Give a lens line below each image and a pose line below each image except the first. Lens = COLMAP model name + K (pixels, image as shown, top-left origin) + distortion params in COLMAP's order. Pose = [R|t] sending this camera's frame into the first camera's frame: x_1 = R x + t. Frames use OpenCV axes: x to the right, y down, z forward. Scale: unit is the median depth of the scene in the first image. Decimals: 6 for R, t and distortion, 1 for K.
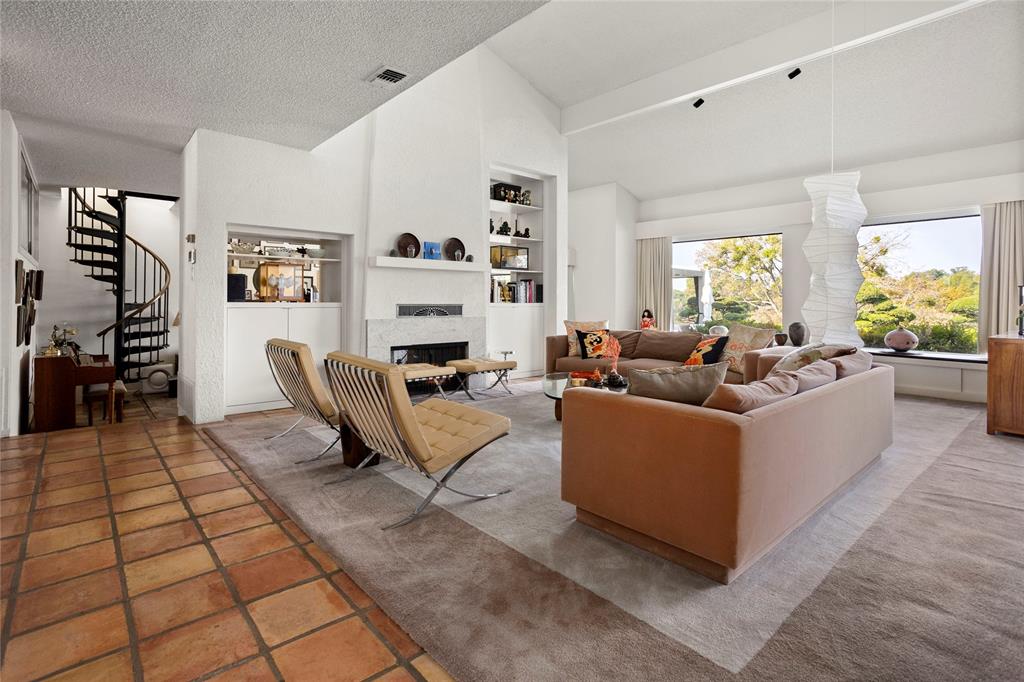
lens RADIAL K [[494.4, 0, 511.0], [0, 494.4, 307.7], [0, 0, 1]] dist [-0.026332, 0.000739]
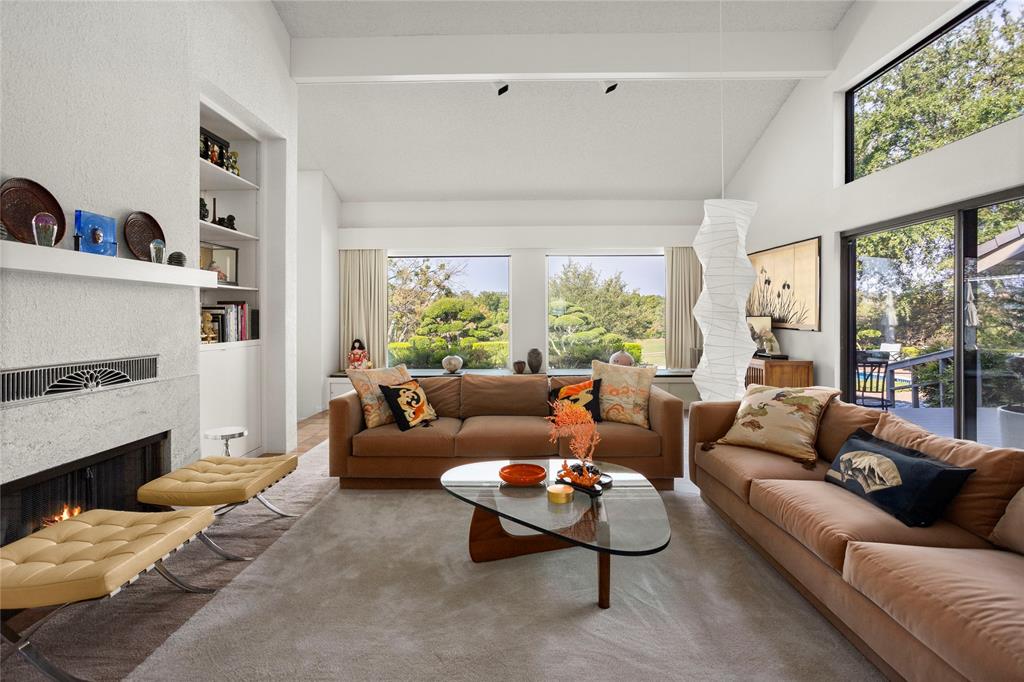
lens RADIAL K [[494.4, 0, 507.0], [0, 494.4, 311.9], [0, 0, 1]] dist [-0.026332, 0.000739]
pose [[0.682473, -0.001014, 0.730911, -0.193808], [0.020136, 0.999646, -0.017415, -0.030125], [-0.730634, 0.026603, 0.682251, 0.402665]]
